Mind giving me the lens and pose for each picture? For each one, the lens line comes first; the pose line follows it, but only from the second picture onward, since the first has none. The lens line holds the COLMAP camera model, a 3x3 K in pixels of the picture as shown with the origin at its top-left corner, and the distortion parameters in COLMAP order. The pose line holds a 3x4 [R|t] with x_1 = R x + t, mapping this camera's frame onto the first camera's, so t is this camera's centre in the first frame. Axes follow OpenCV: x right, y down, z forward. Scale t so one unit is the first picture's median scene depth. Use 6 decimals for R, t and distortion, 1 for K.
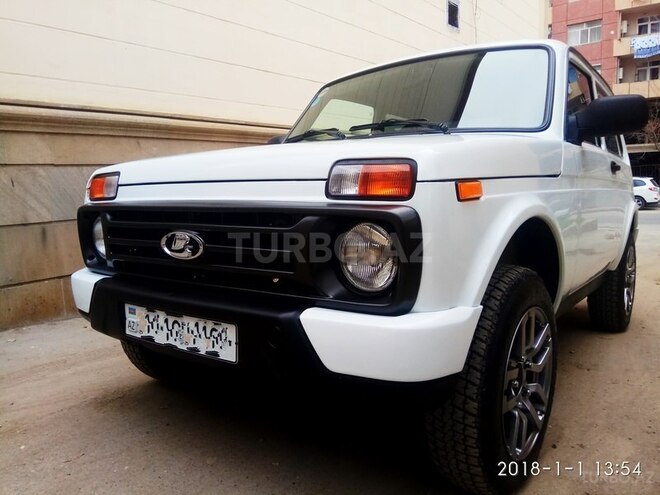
lens RADIAL K [[538.6, 0, 323.7], [0, 538.6, 240.5], [0, 0, 1]] dist [0.065215, -0.068956]
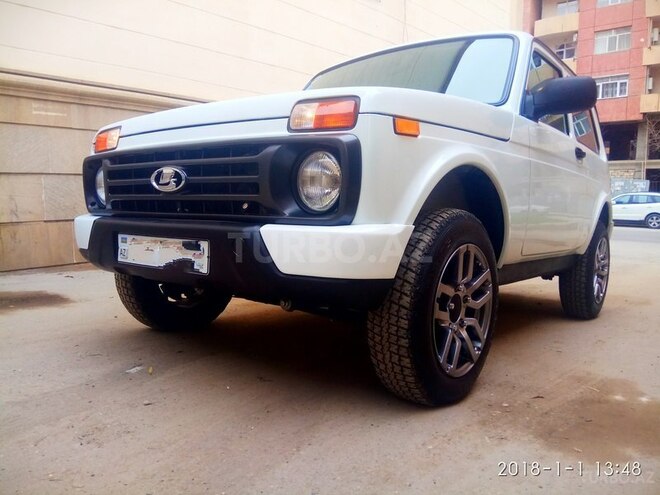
lens RADIAL K [[538.6, 0, 323.5], [0, 538.6, 235.5], [0, 0, 1]] dist [0.065215, -0.068956]
pose [[0.999193, 0.034989, -0.019738, 0.099188], [-0.035682, 0.998718, -0.035912, 0.161837], [0.018456, 0.036587, 0.999160, -0.151156]]
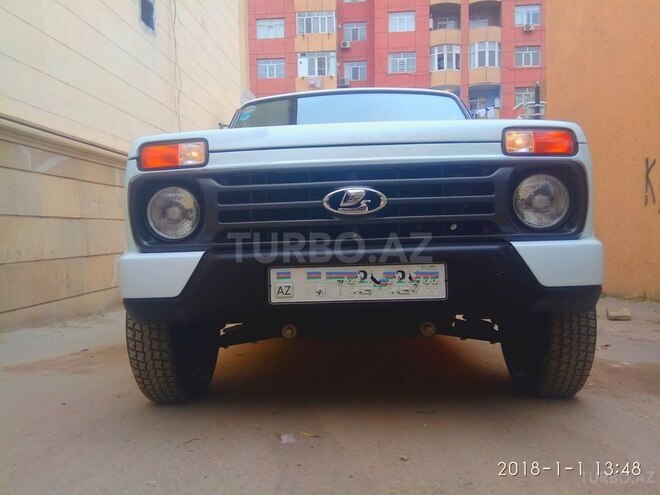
lens RADIAL K [[538.6, 0, 328.0], [0, 538.6, 227.0], [0, 0, 1]] dist [0.065215, -0.068956]
pose [[0.807504, 0.018738, 0.589565, -0.925403], [0.069280, 0.989565, -0.126341, 0.187750], [-0.585780, 0.142866, 0.797779, 0.222572]]
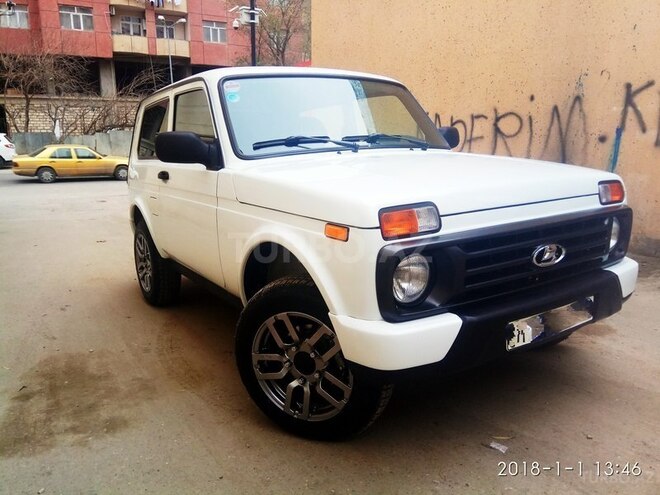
lens RADIAL K [[538.6, 0, 325.1], [0, 538.6, 245.7], [0, 0, 1]] dist [0.065215, -0.068956]
pose [[0.300127, -0.181527, 0.936468, -1.629466], [0.107319, 0.981919, 0.155943, -0.270834], [-0.947843, 0.053698, 0.314181, 1.114312]]
